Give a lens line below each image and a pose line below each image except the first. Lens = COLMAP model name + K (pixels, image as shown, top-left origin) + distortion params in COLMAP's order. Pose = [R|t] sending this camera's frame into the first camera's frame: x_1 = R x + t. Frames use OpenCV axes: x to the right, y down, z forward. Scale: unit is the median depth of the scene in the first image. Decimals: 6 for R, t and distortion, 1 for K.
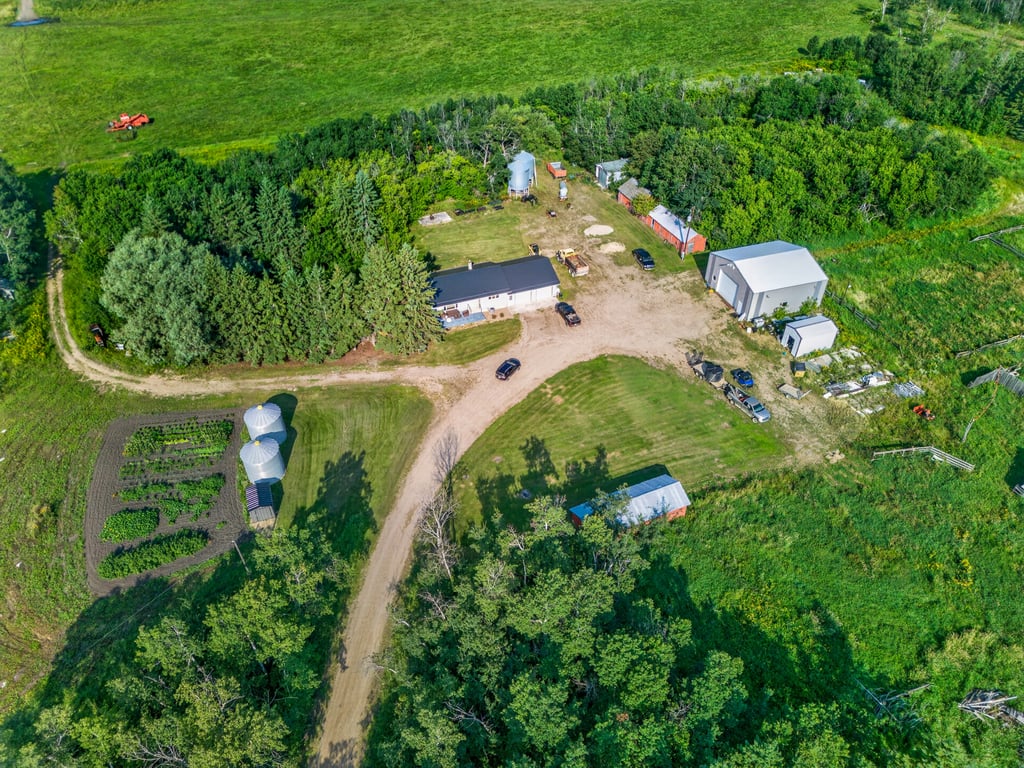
lens RADIAL K [[710.8, 0, 512.0], [0, 710.8, 384.0], [0, 0, 1]] dist [0.104984, -0.100693]
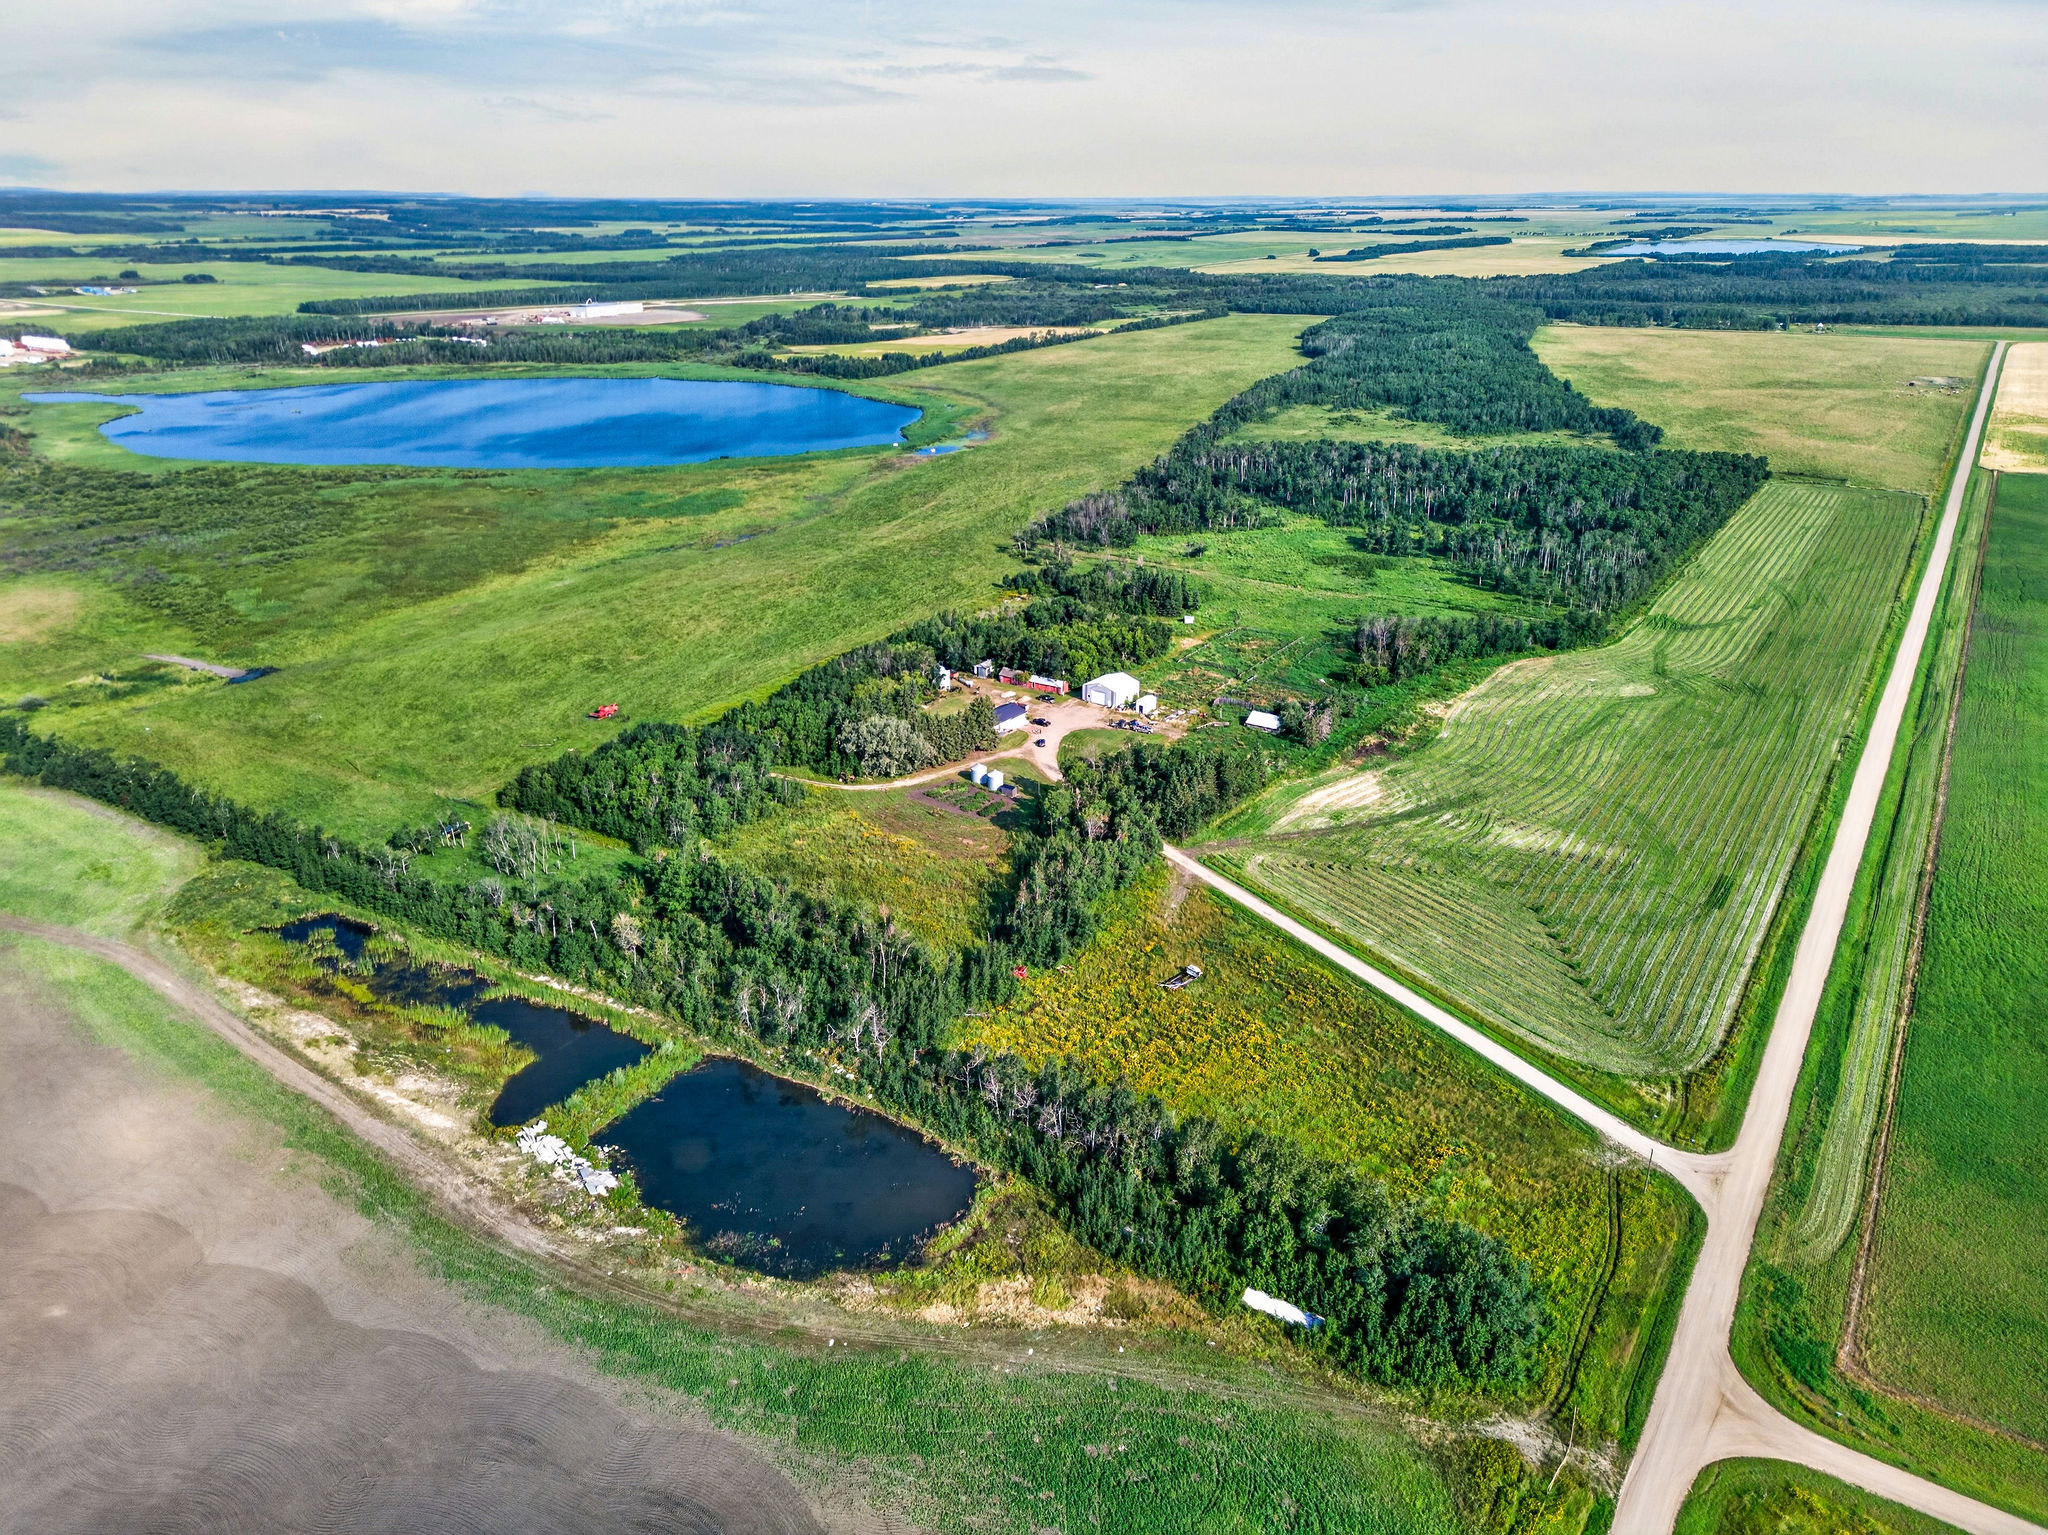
lens RADIAL K [[1421.7, 0, 1024.0], [0, 1421.7, 767.5], [0, 0, 1]] dist [0.104984, -0.100693]
pose [[0.825384, -0.214443, 0.522261, -1.825871], [0.360851, 0.911818, -0.195894, 0.685405], [-0.434199, 0.350146, 0.829981, -1.949431]]
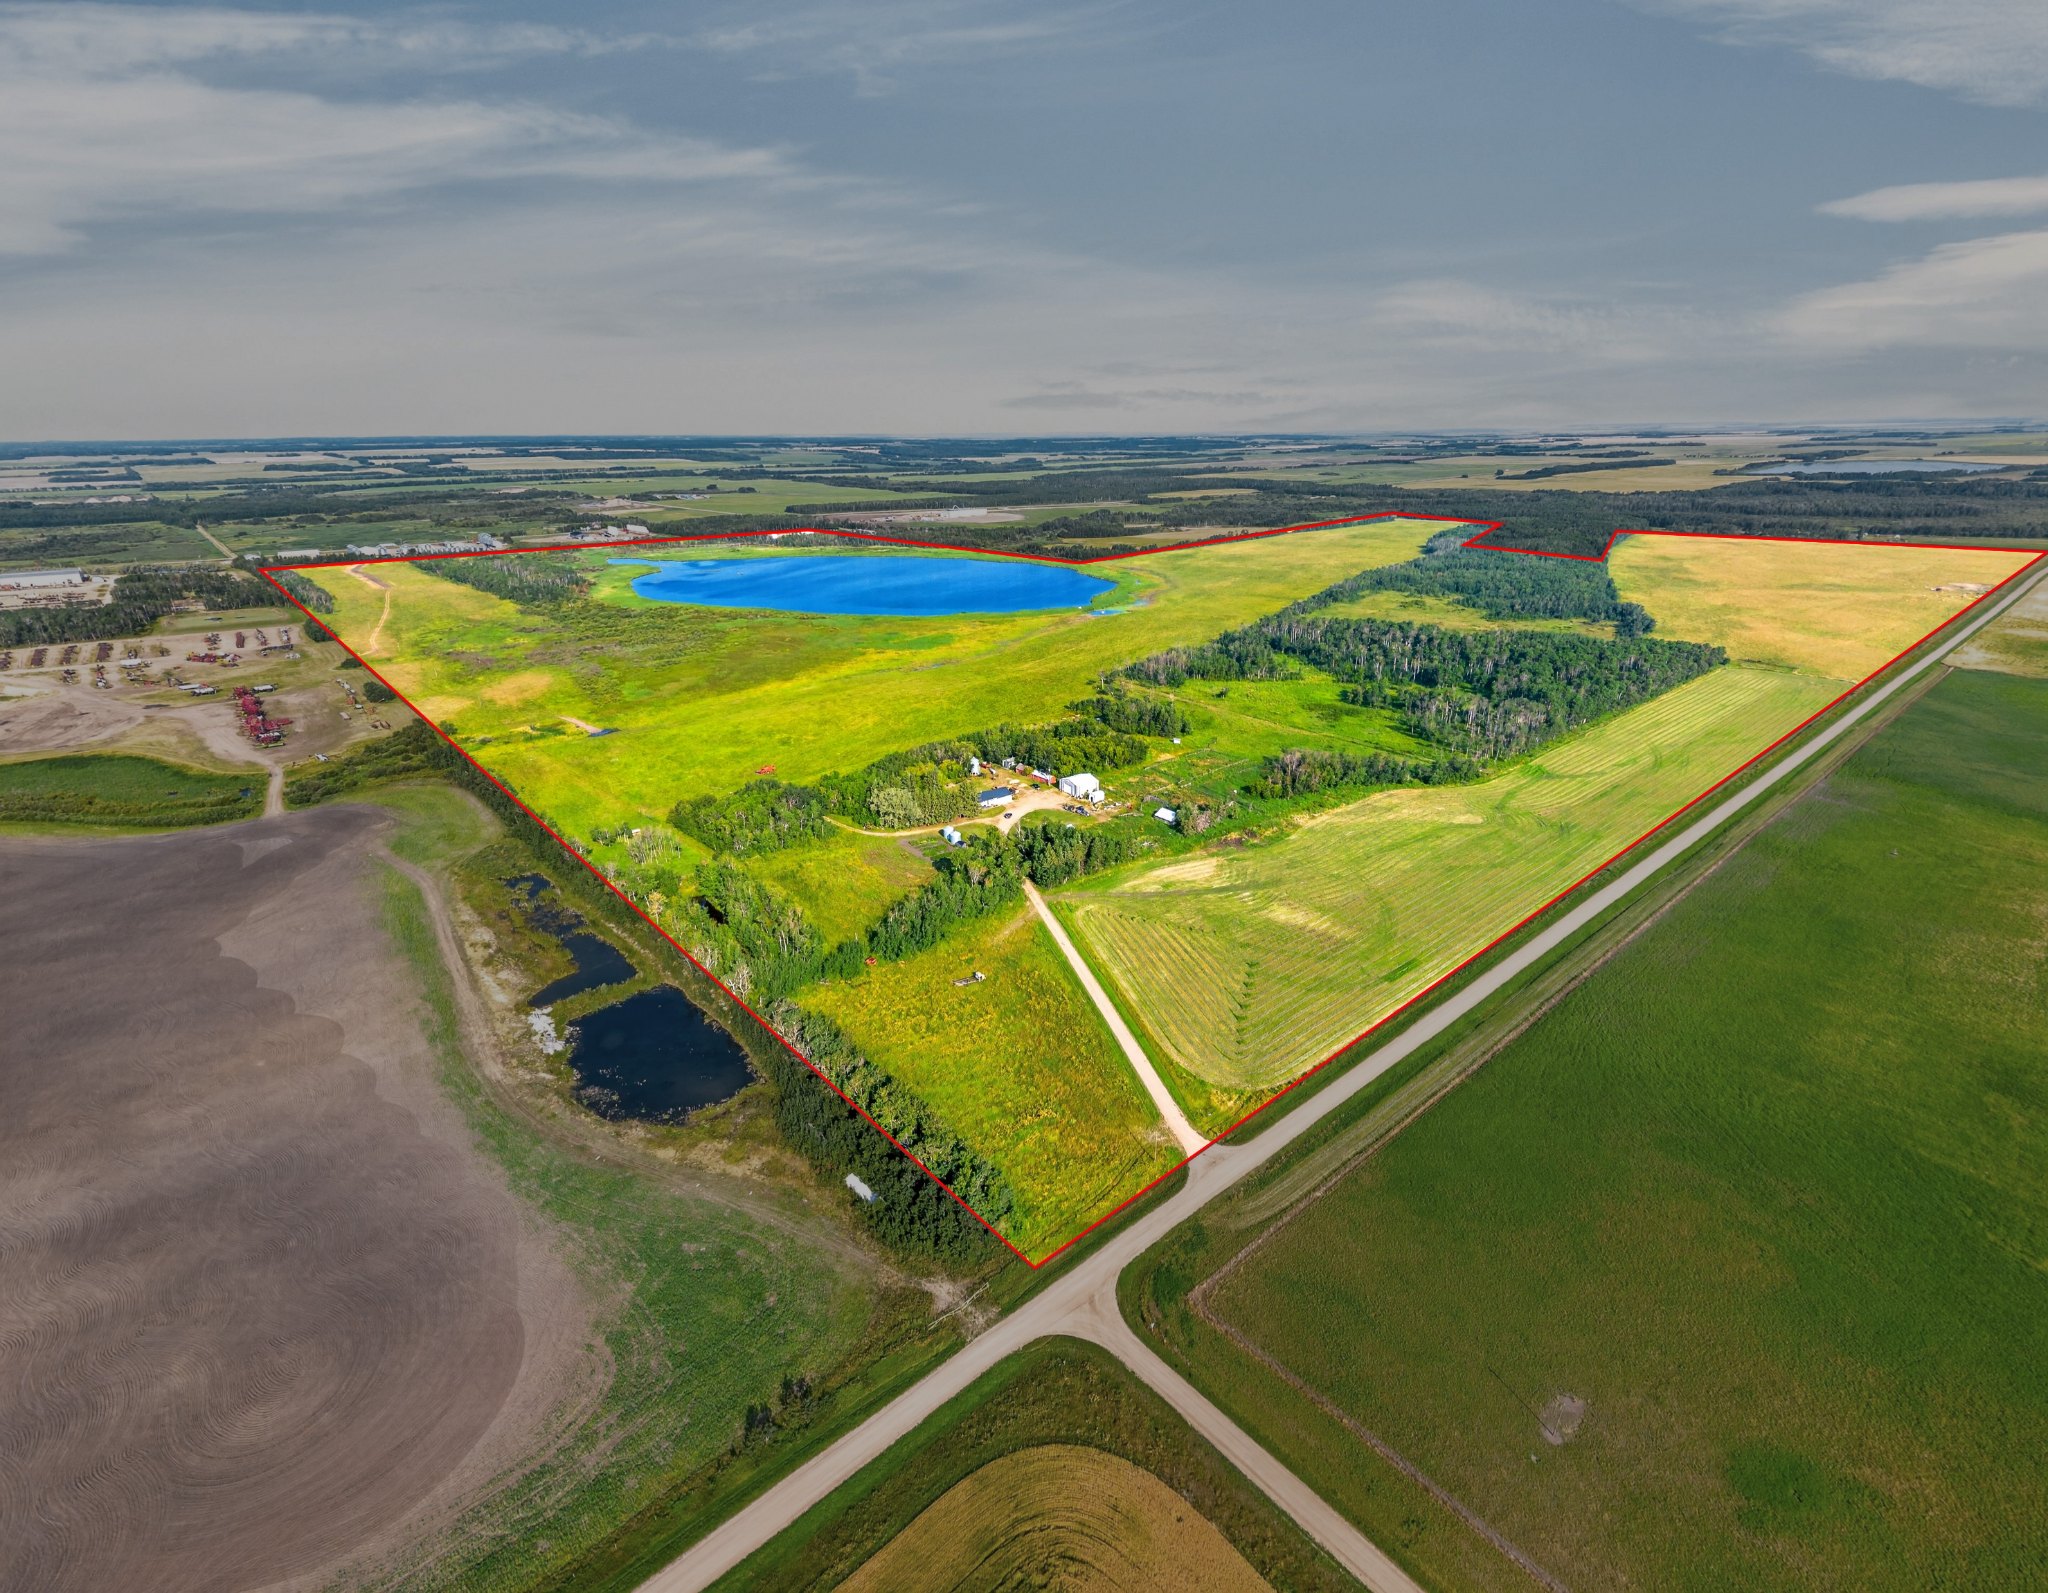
lens RADIAL K [[987.7, 0, 1011.6], [0, 987.7, 804.1], [0, 0, 1]] dist [0.055778, -0.000212]
pose [[0.948584, -0.120125, 0.292846, -1.023391], [0.207472, 0.934691, -0.288631, 0.964283], [-0.239049, 0.334548, 0.911555, -2.400236]]
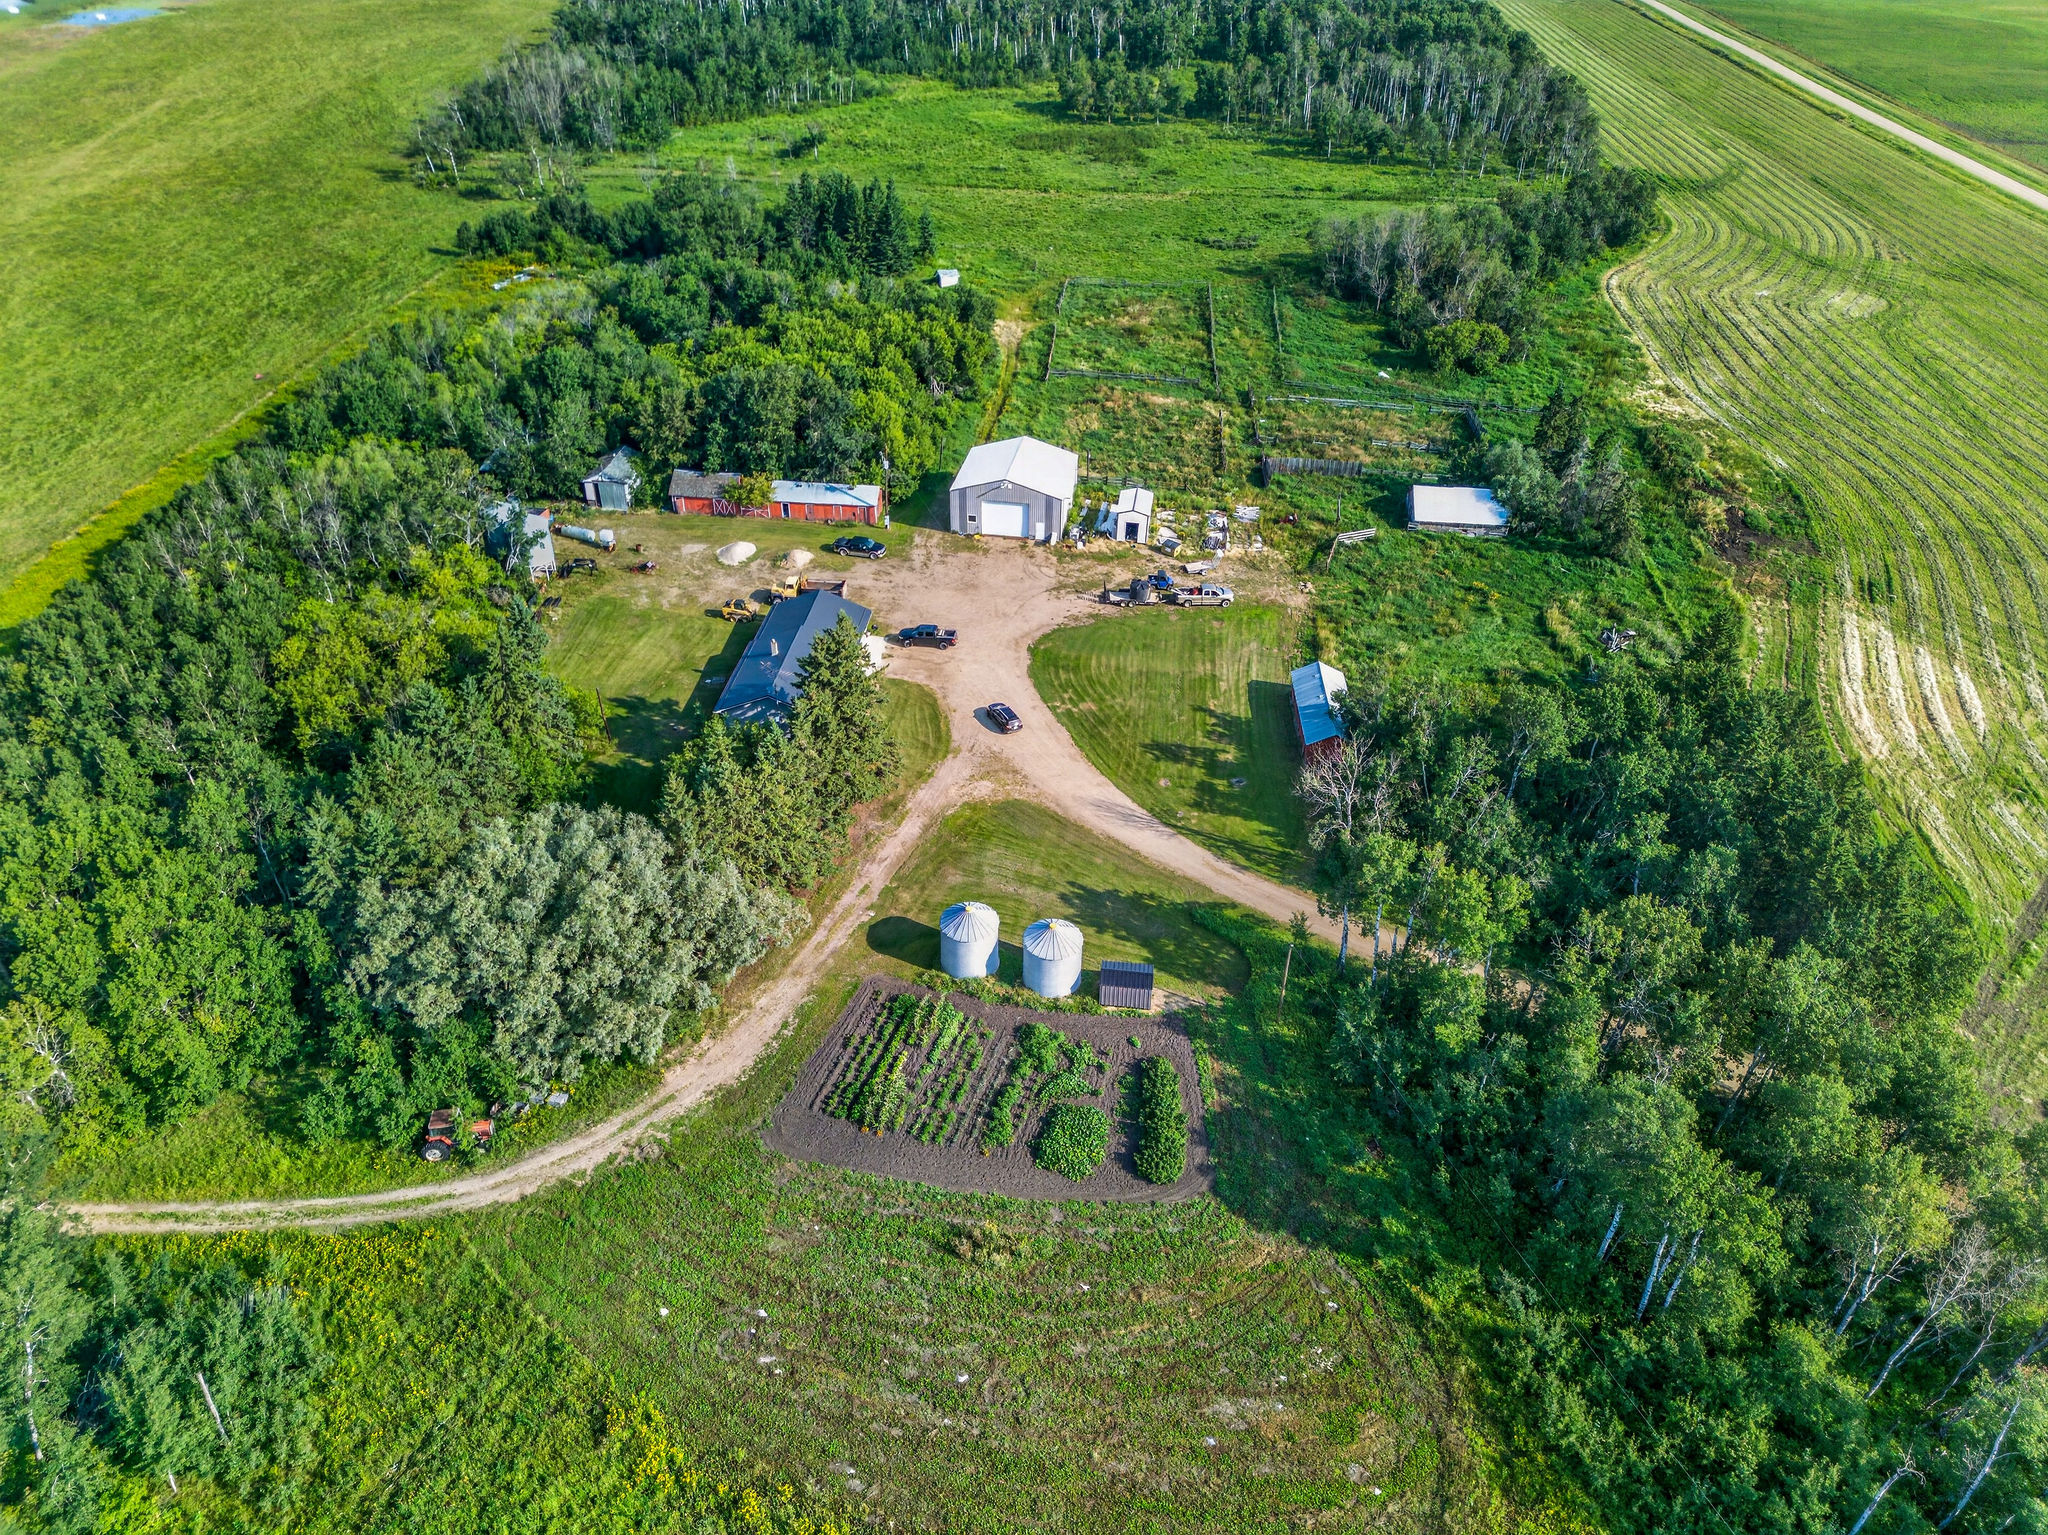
lens RADIAL K [[1421.7, 0, 1024.0], [0, 1421.7, 767.5], [0, 0, 1]] dist [0.104984, -0.100693]
pose [[0.461266, -0.501541, 0.731909, -0.813975], [0.554936, 0.806725, 0.203076, -0.198599], [-0.692300, 0.312491, 0.650438, 0.121813]]
